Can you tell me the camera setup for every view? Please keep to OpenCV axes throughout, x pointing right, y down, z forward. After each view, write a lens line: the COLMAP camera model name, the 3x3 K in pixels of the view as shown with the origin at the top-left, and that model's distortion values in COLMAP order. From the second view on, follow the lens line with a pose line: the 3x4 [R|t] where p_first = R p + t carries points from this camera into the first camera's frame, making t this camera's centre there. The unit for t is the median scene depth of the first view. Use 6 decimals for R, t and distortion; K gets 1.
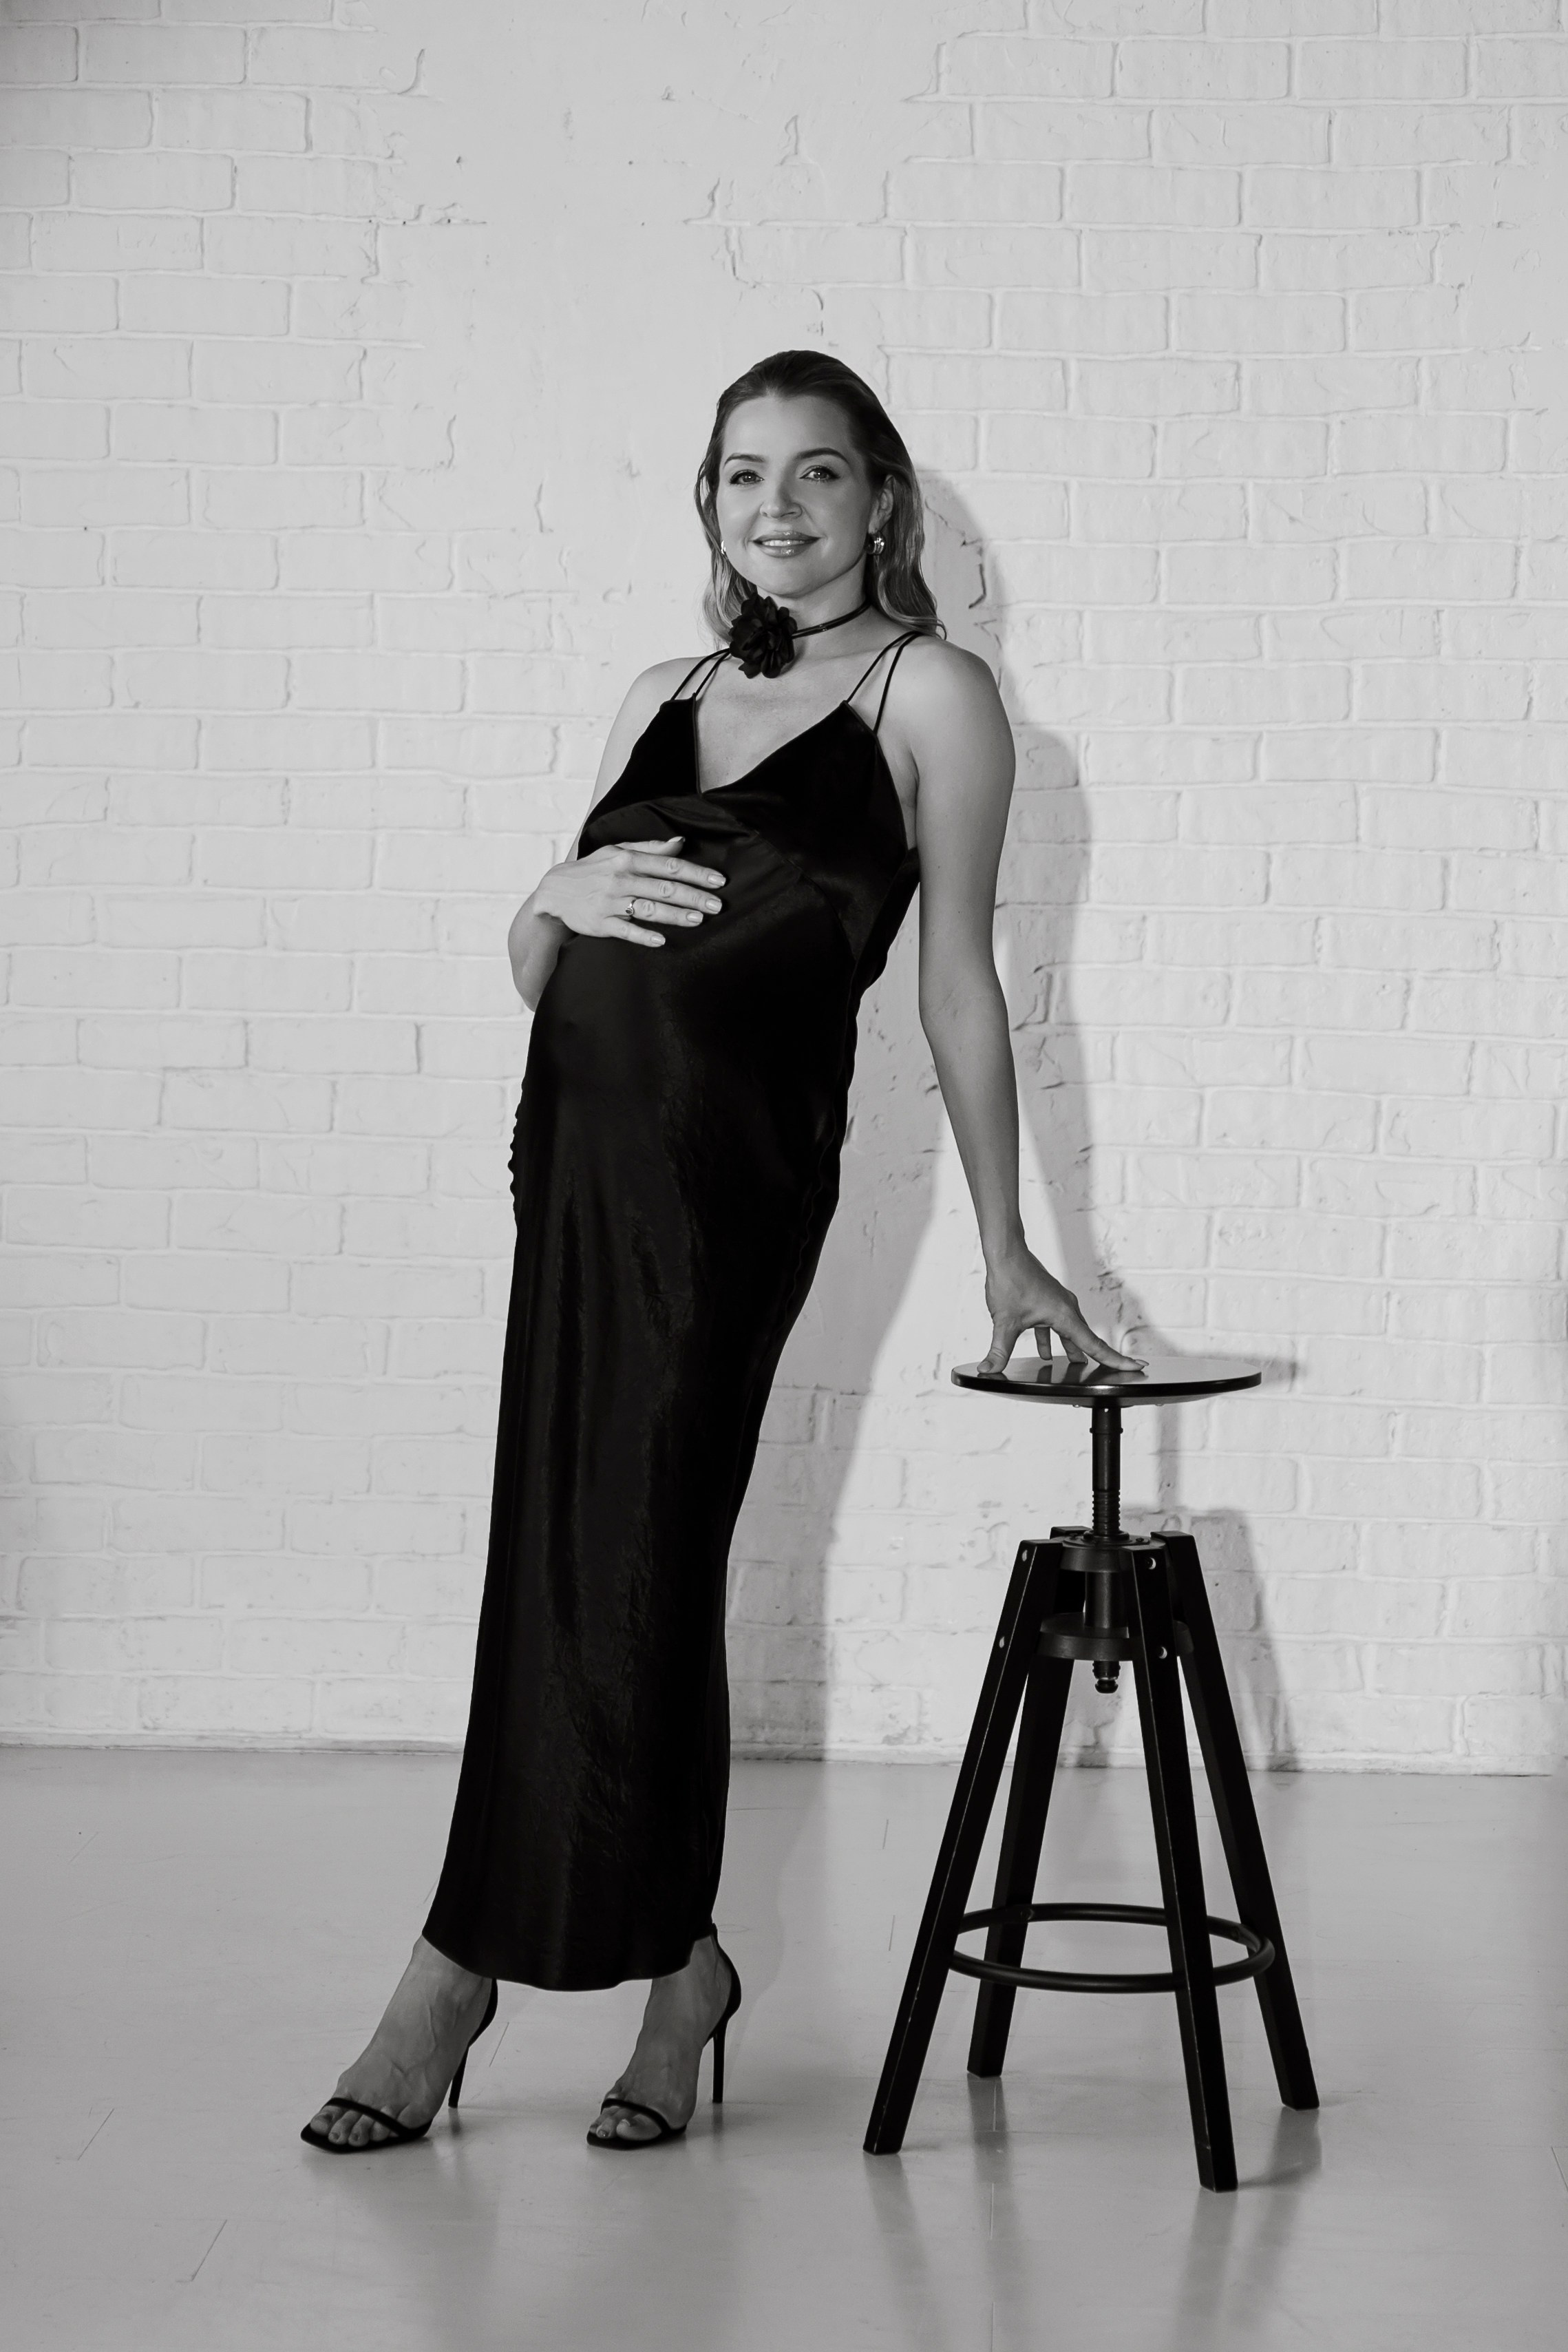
lens RADIAL K [[4673.1, 0, 804.3], [0, 4673.1, 1153.2], [0, 0, 1]] dist [0.001955, 0.000000]
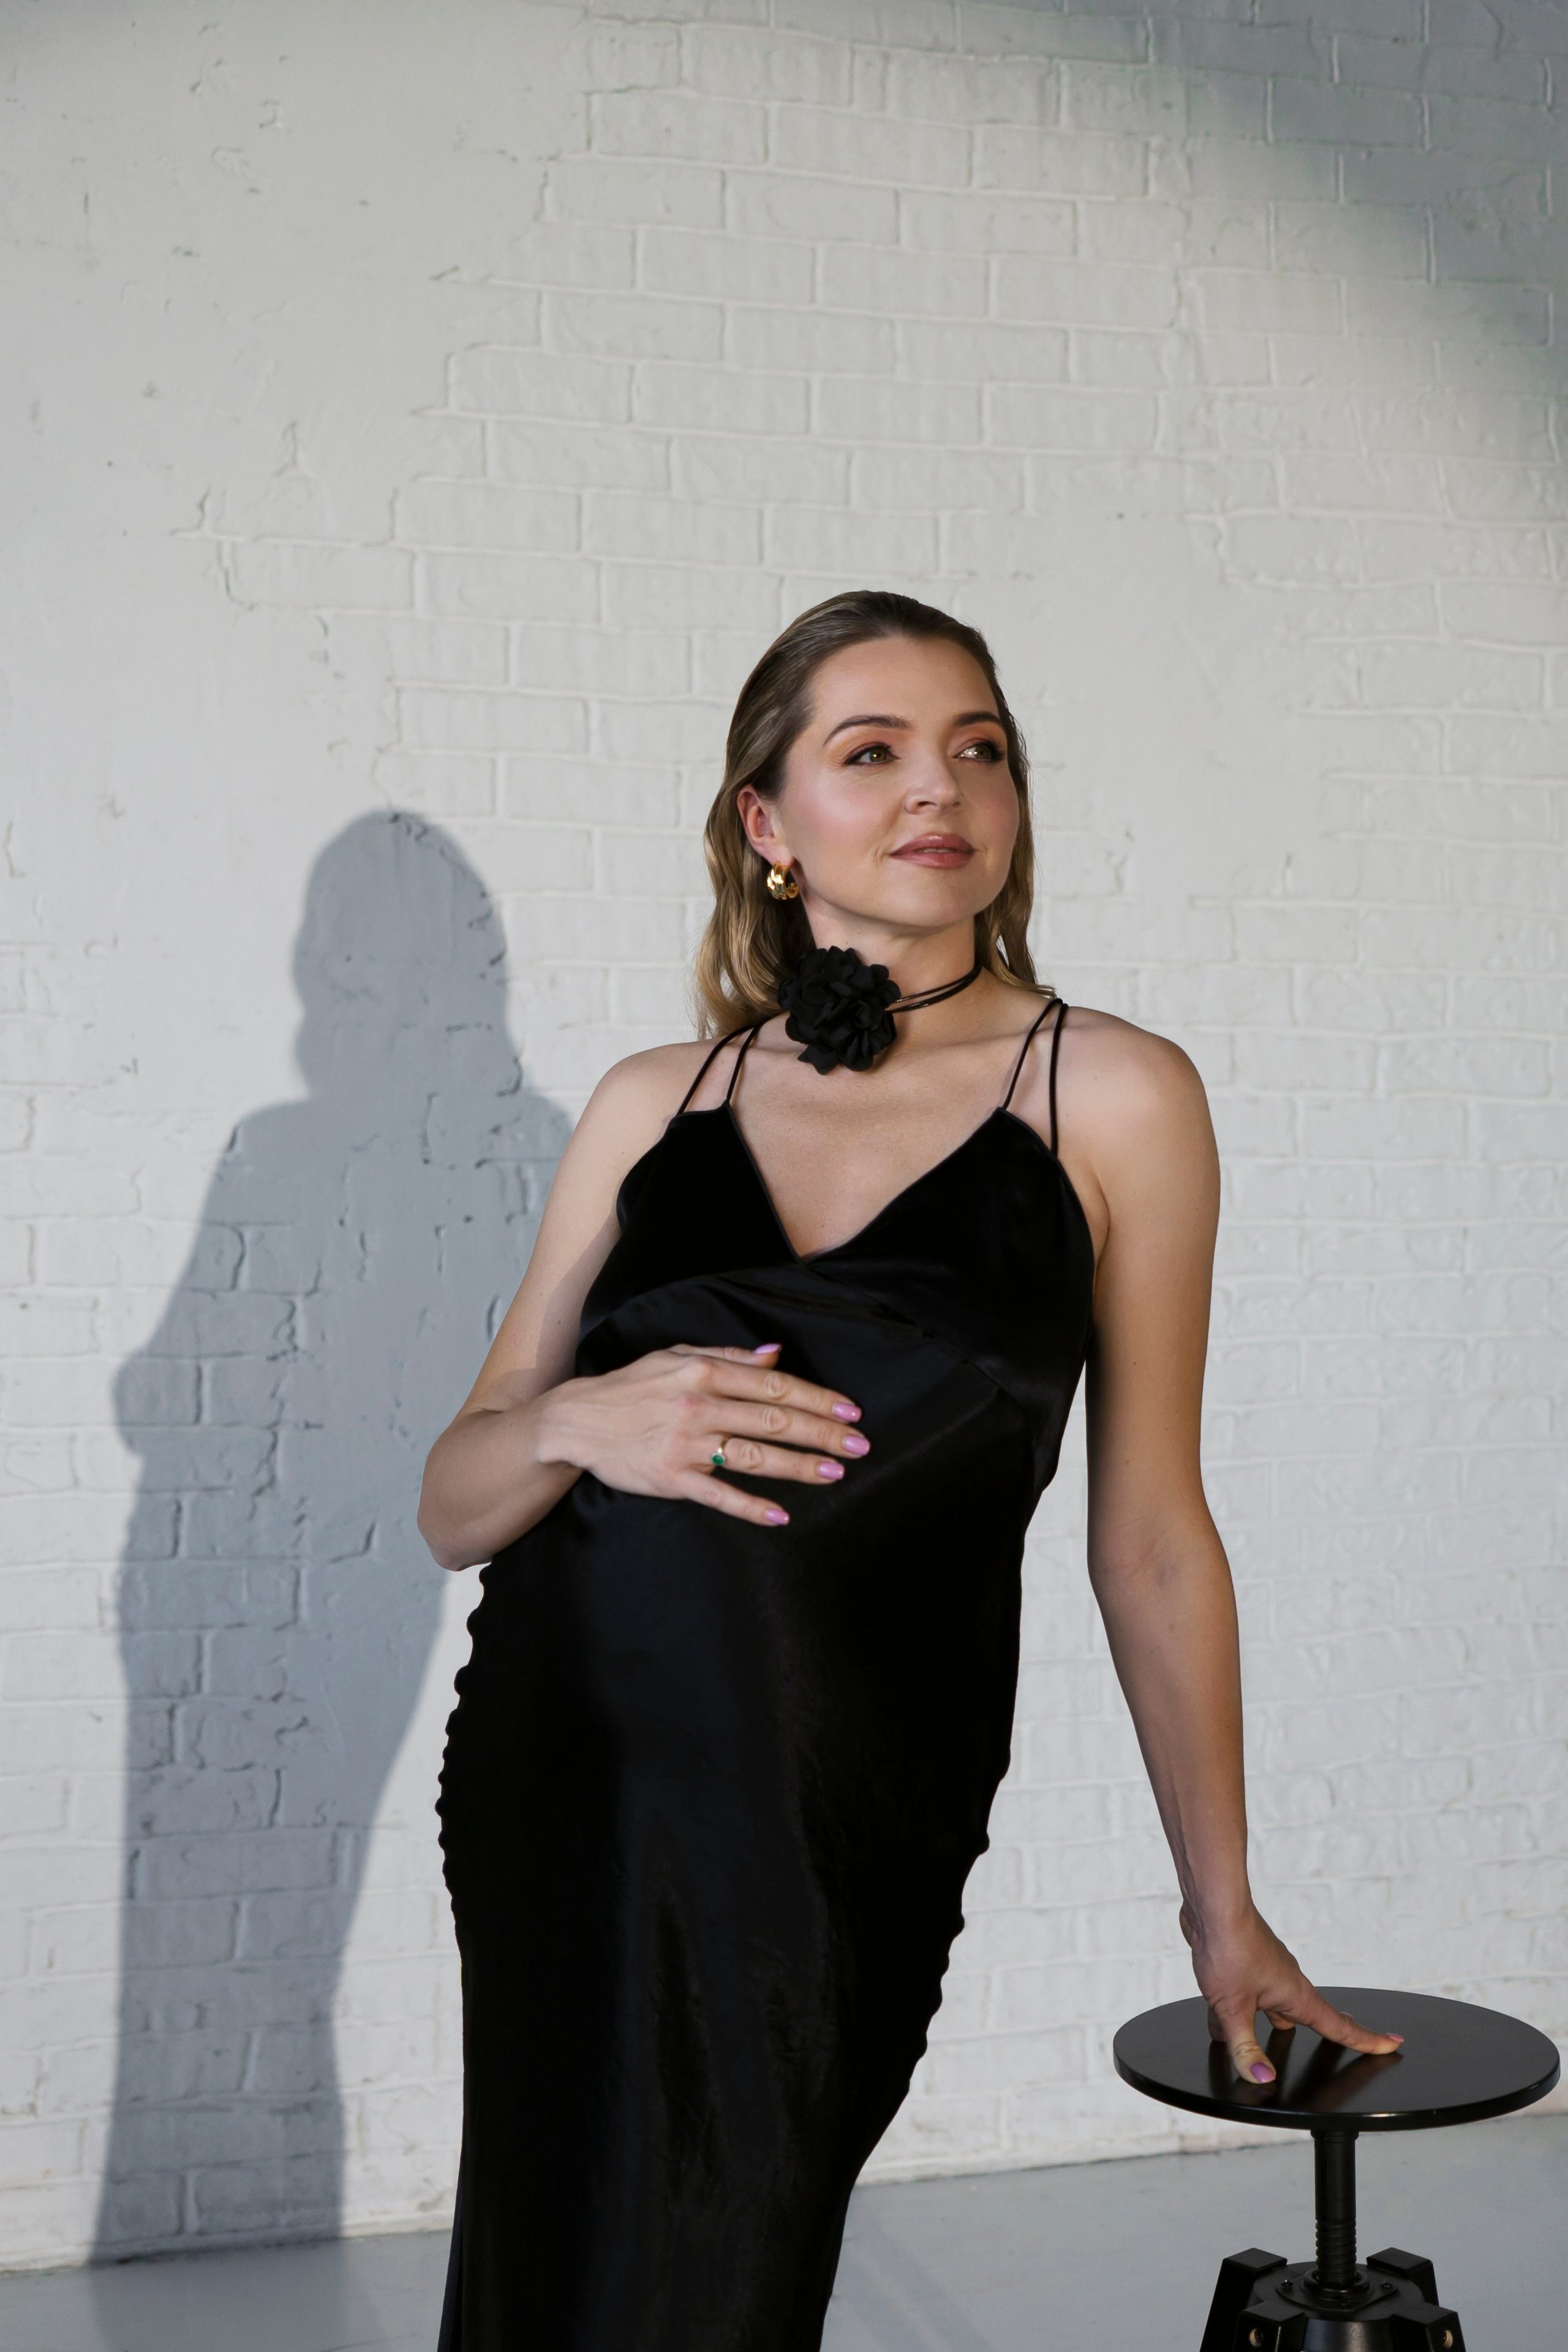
lens RADIAL K [[2841.7, 0, 629.3], [0, 2841.7, 1175.9], [0, 0, 1]] dist [0.003986, 0.000000]
pose [[0.948576, -0.019495, 0.315947, -0.116851], [0.032864, 0.998773, -0.037043, -0.053555], [-0.314838, 0.045521, 0.948053, 0.463746]]
